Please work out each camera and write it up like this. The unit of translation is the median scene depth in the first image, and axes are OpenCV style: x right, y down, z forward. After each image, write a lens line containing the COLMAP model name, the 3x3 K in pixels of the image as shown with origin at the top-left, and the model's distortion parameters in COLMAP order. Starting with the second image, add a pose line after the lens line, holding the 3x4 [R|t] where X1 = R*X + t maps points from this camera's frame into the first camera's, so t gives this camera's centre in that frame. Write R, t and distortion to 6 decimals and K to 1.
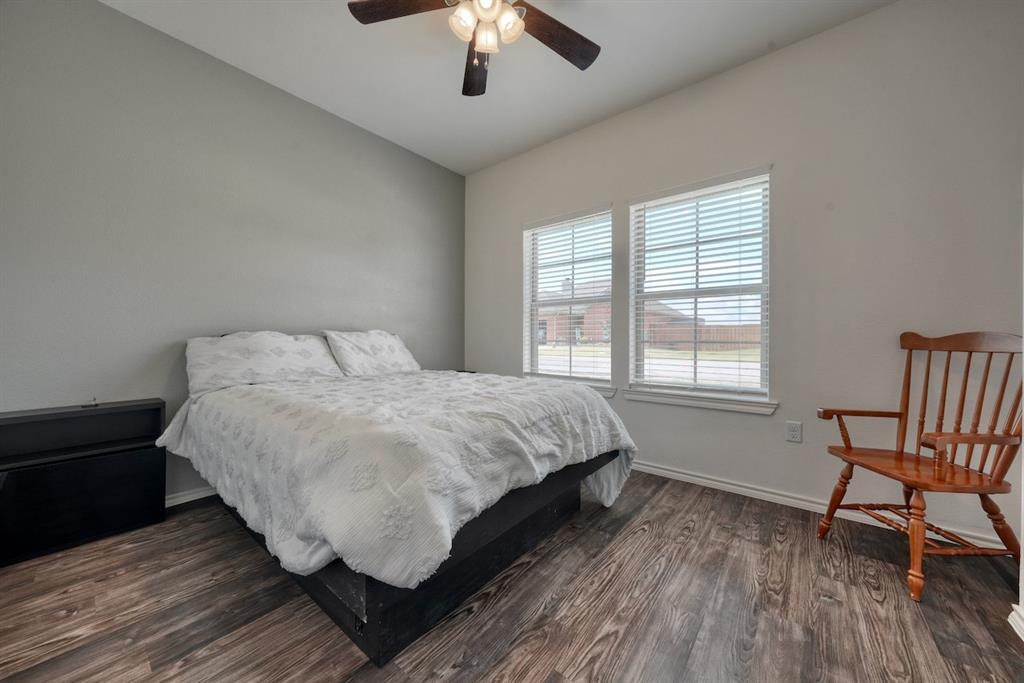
lens RADIAL K [[356.6, 0, 513.6], [0, 356.6, 338.5], [0, 0, 1]] dist [-0.000283, 0.000005]
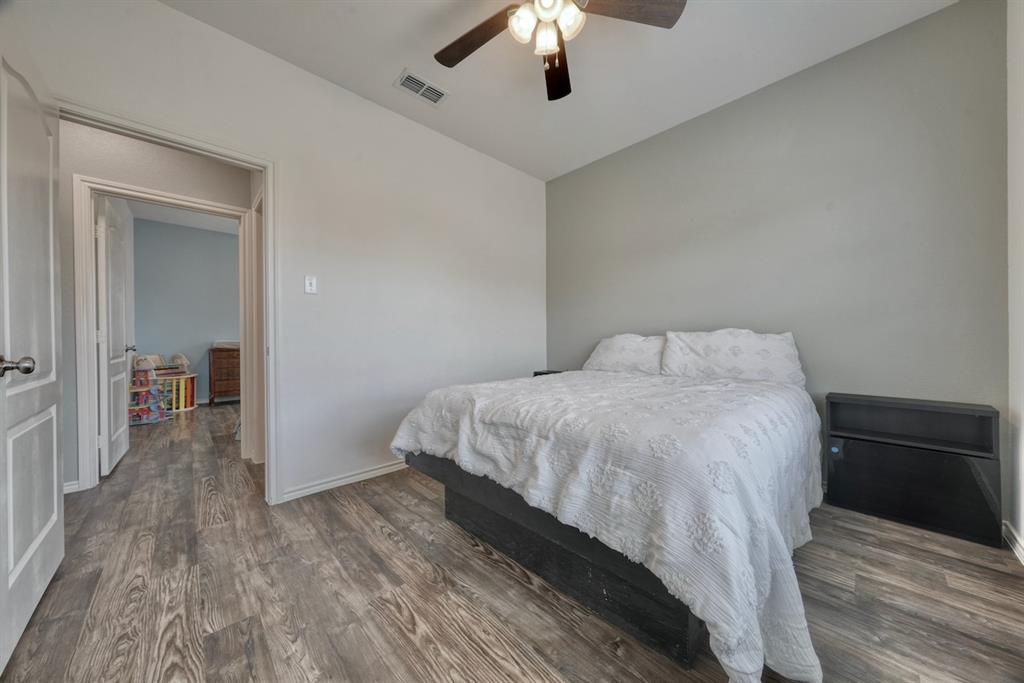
lens RADIAL K [[343.0, 0, 514.7], [0, 343.0, 340.1], [0, 0, 1]] dist [-0.002406, -0.000288]
pose [[-0.117988, -0.001761, -0.993013, 1.108456], [0.006635, 0.999975, -0.002562, 0.004508], [0.992993, -0.006891, -0.117973, 1.279177]]
